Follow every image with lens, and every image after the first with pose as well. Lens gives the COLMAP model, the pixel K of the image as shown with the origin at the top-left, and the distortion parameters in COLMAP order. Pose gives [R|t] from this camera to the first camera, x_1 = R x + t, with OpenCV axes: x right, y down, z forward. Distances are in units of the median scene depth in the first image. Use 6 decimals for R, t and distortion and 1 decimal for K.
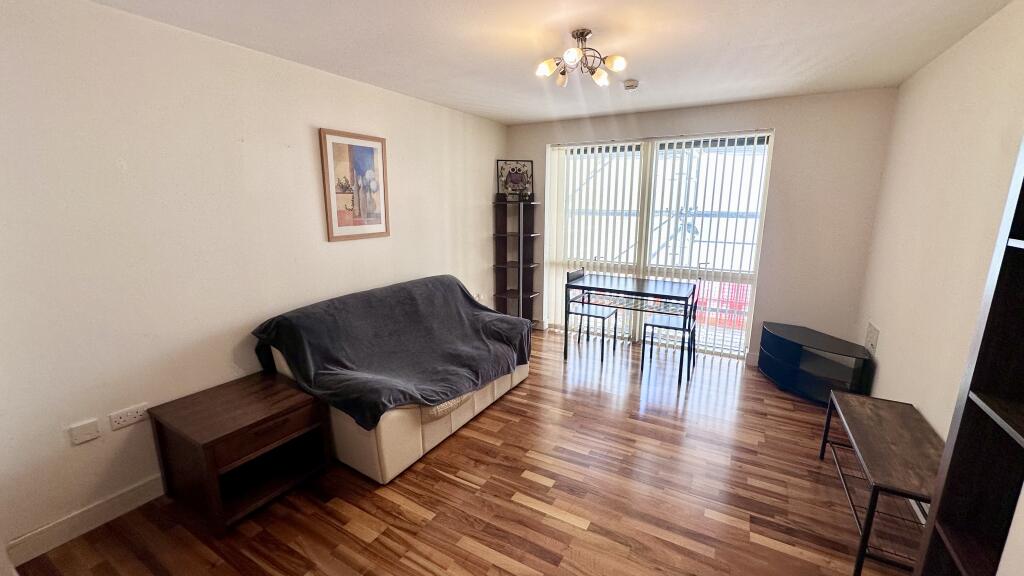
lens RADIAL K [[409.4, 0, 513.0], [0, 409.4, 287.8], [0, 0, 1]] dist [-0.011015, 0.006887]
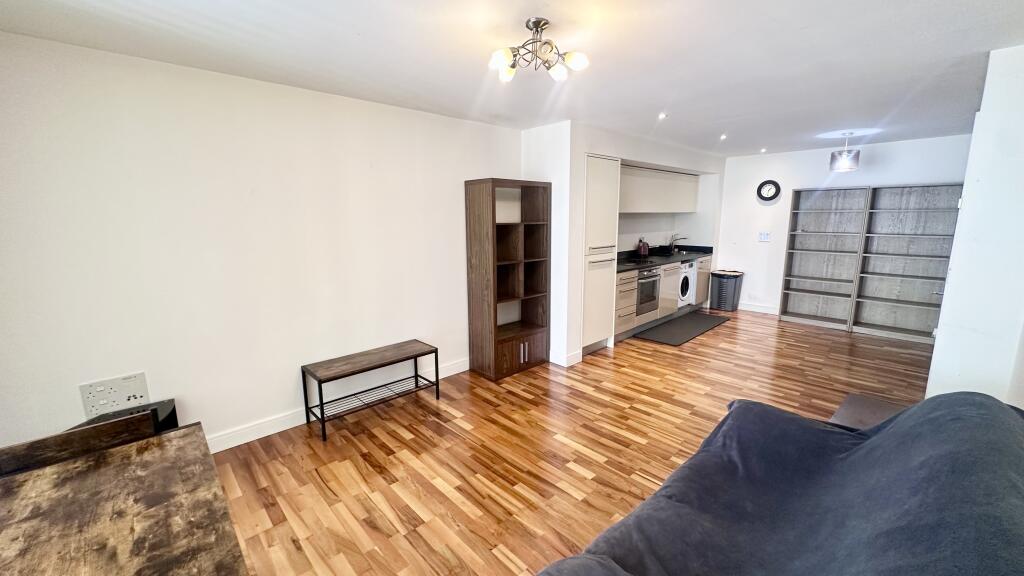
lens RADIAL K [[409.4, 0, 513.0], [0, 409.4, 287.8], [0, 0, 1]] dist [-0.011015, 0.006887]
pose [[-0.956437, -0.049515, 0.287710, -0.041073], [0.065665, 0.923771, 0.377272, -0.302611], [-0.284459, 0.379730, -0.880278, 1.390608]]
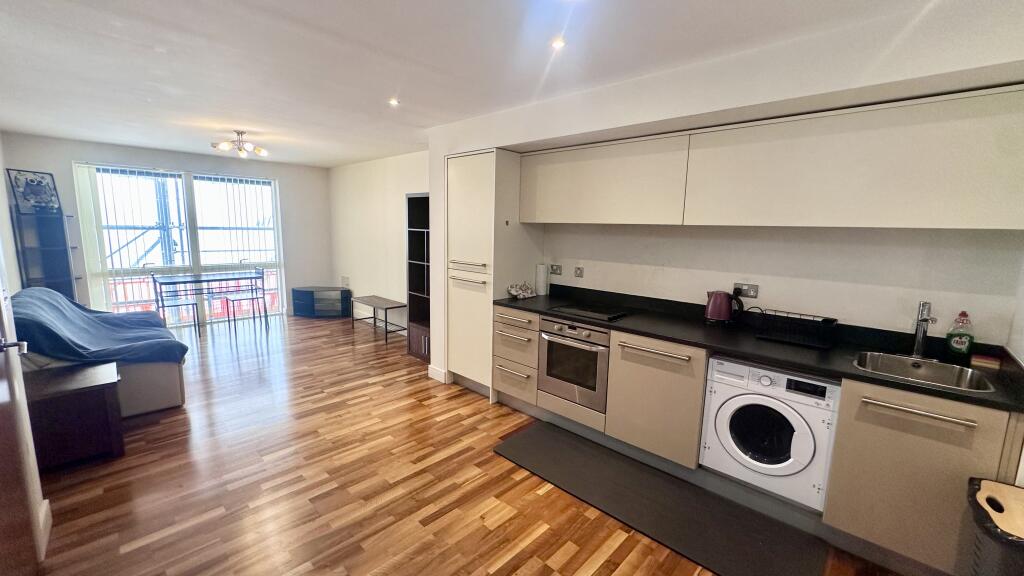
lens RADIAL K [[409.4, 0, 513.0], [0, 409.4, 287.8], [0, 0, 1]] dist [-0.011015, 0.006887]
pose [[0.244601, -0.142001, 0.959170, -1.024167], [0.184385, 0.977980, 0.097765, 0.107748], [-0.951931, 0.152943, 0.265397, -0.443631]]
